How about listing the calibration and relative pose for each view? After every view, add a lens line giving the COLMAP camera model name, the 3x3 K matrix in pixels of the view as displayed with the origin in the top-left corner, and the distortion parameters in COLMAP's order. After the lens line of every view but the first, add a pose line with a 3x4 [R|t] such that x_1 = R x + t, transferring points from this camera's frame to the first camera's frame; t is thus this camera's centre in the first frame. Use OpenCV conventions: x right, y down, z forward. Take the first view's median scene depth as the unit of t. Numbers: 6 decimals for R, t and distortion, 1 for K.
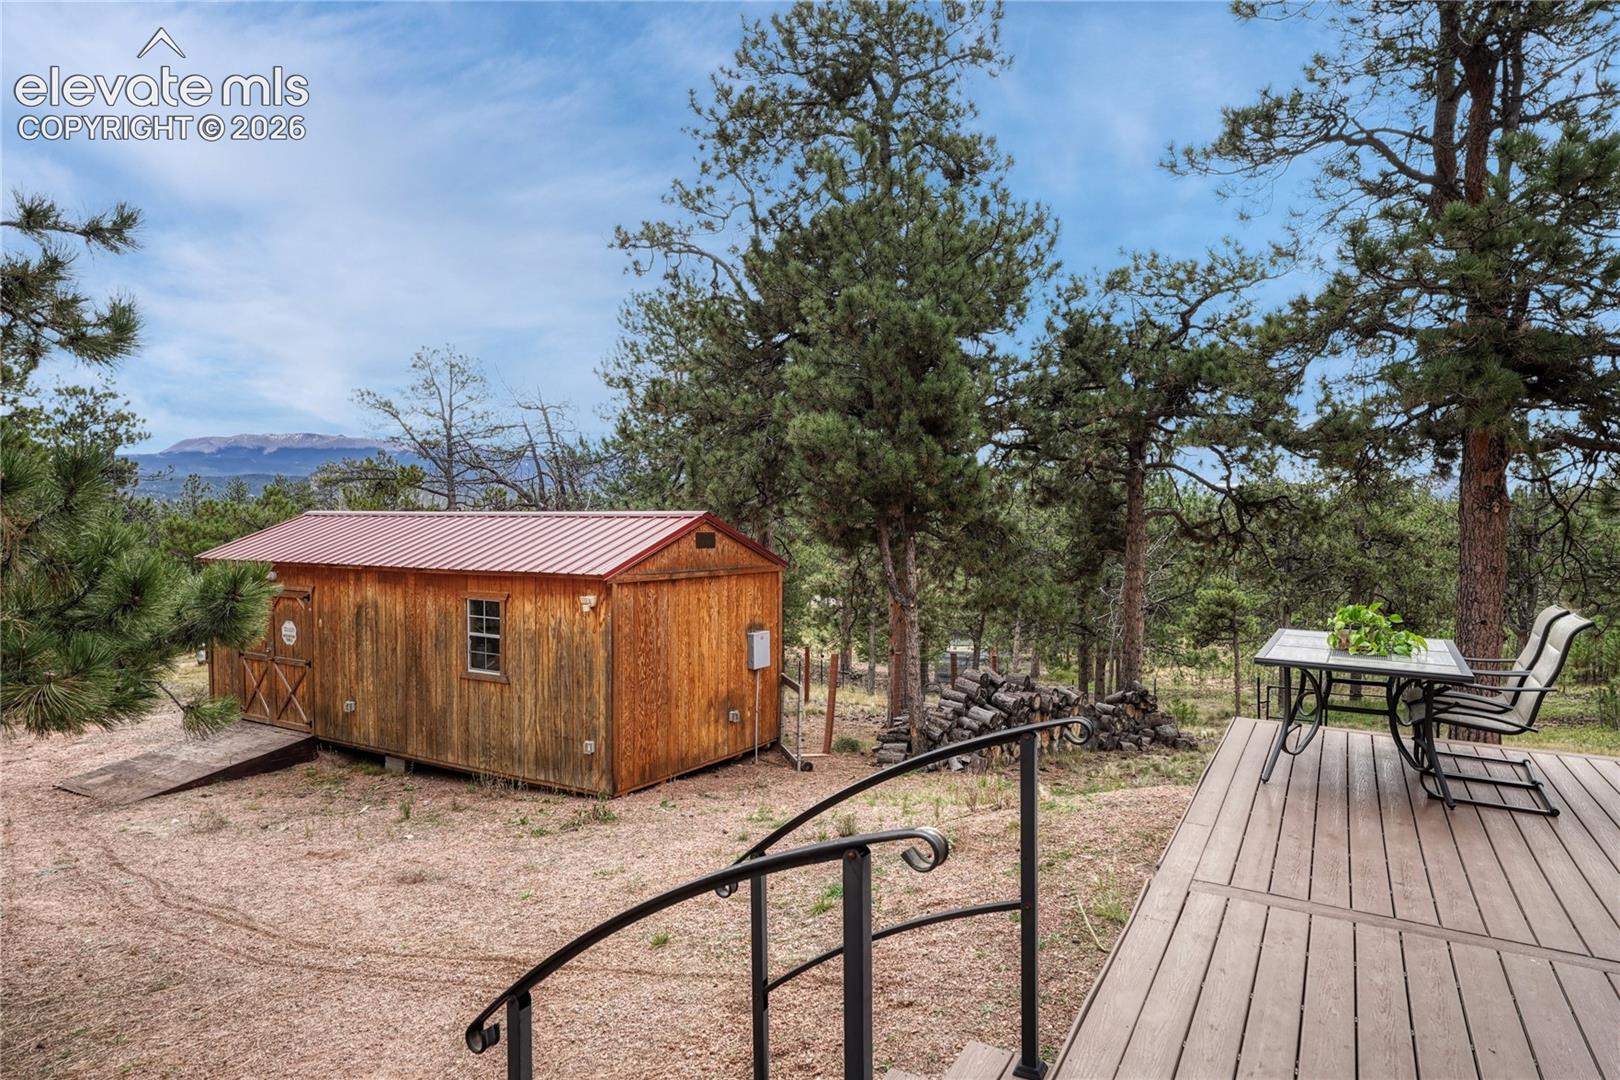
lens RADIAL K [[958.6, 0, 802.2], [0, 958.6, 571.2], [0, 0, 1]] dist [0.011187, -0.002214]
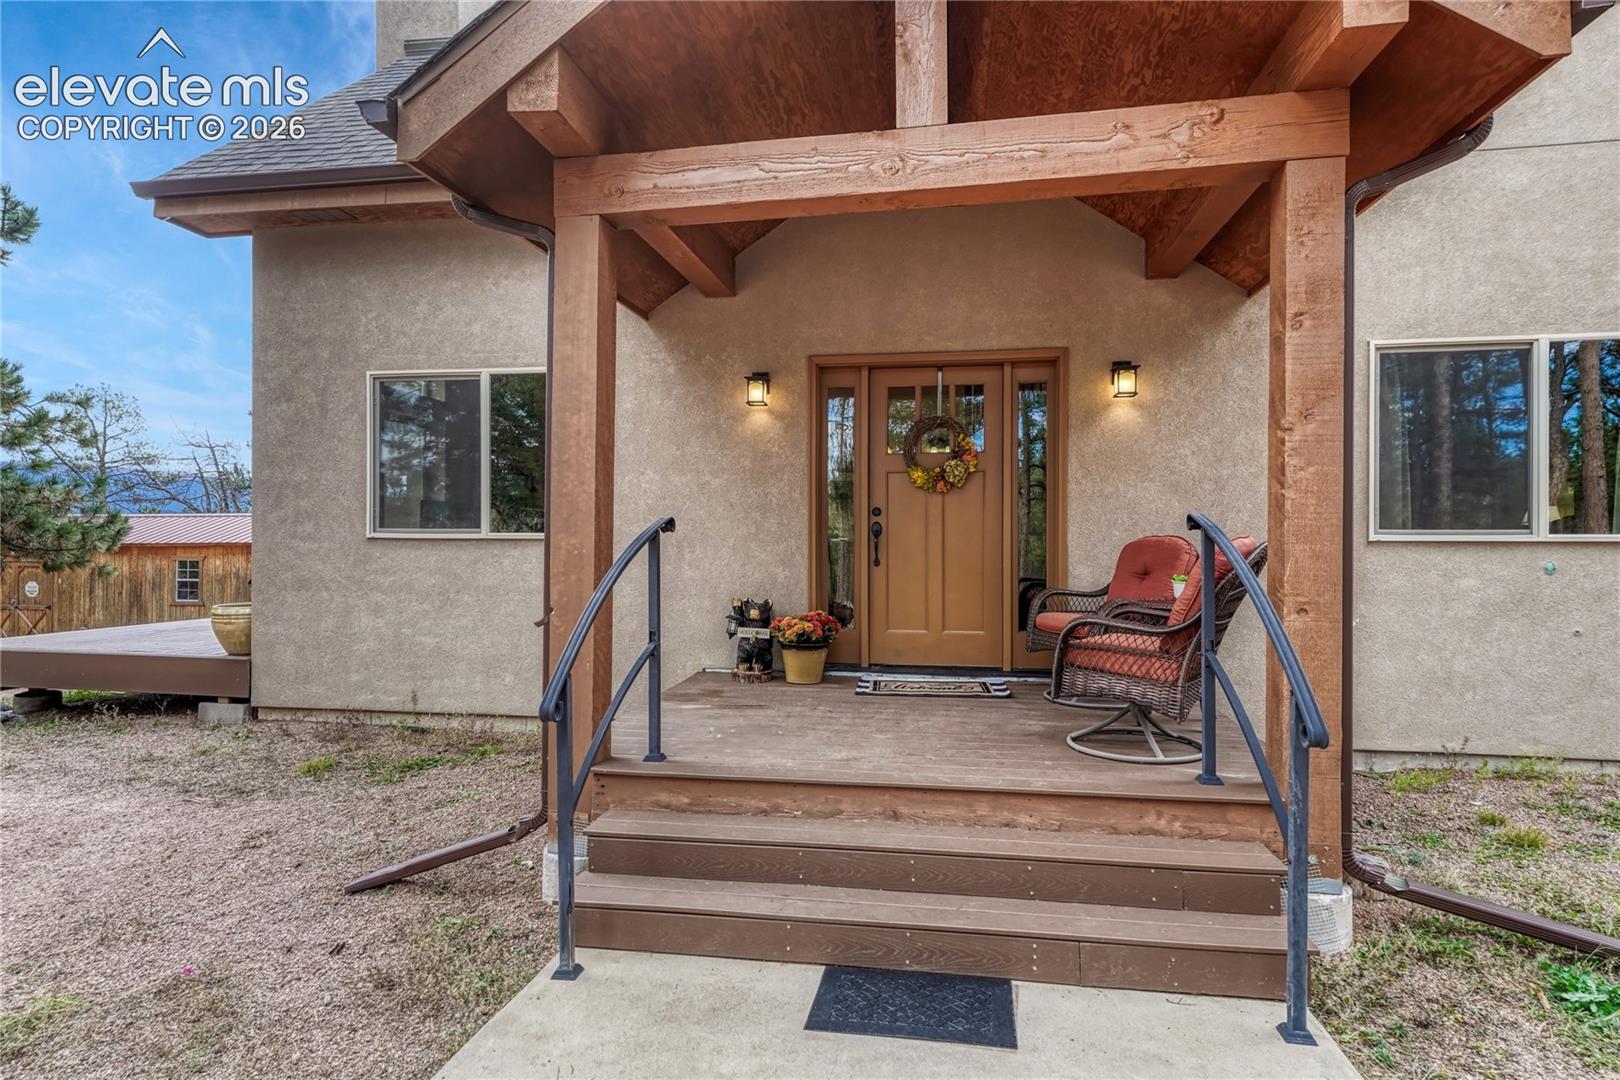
lens RADIAL K [[901.2, 0, 810.0], [0, 901.2, 540.0], [0, 0, 1]] dist [0.007173, 0.000667]
pose [[0.938249, 0.001675, 0.345957, 0.130911], [0.021009, 0.997867, -0.061810, 0.091732], [-0.345323, 0.065261, 0.936212, -0.742578]]
